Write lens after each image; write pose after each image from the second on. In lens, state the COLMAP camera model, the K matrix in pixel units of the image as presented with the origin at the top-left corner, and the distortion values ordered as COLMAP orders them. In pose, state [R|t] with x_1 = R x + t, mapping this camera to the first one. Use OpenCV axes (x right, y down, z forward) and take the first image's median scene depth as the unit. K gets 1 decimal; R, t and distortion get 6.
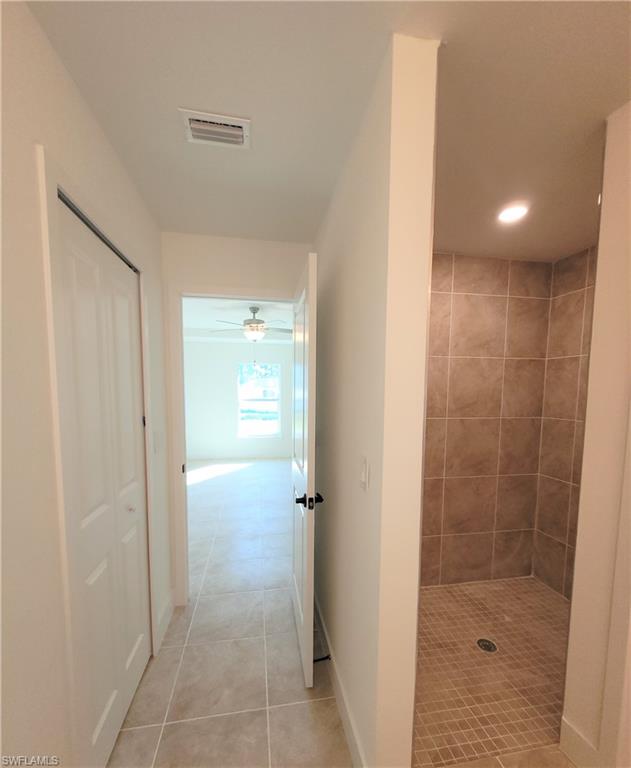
lens RADIAL K [[326.3, 0, 314.1], [0, 326.3, 419.3], [0, 0, 1]] dist [-0.010400, -0.000204]
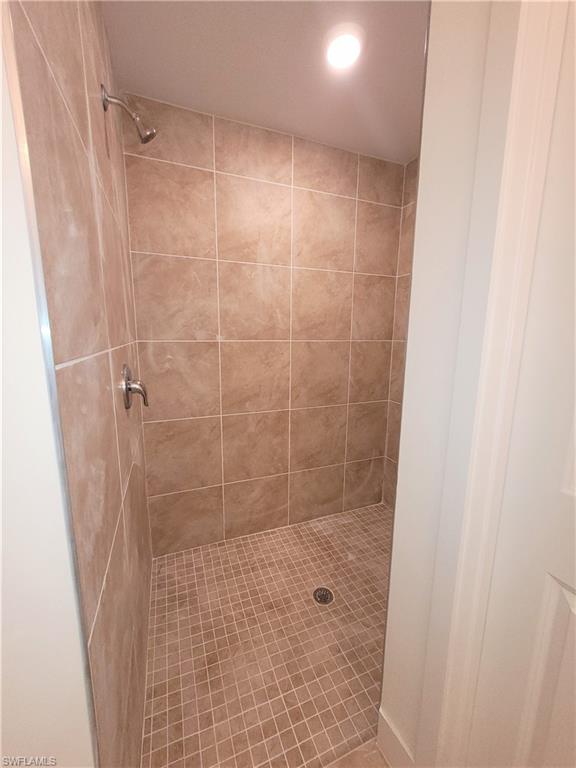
lens RADIAL K [[302.3, 0, 286.3], [0, 302.3, 384.4], [0, 0, 1]] dist [-0.011355, -0.000257]
pose [[0.976274, -0.035093, 0.213677, 0.218096], [0.016811, 0.996086, 0.086780, 0.041199], [-0.215886, -0.081129, 0.973042, 0.211346]]
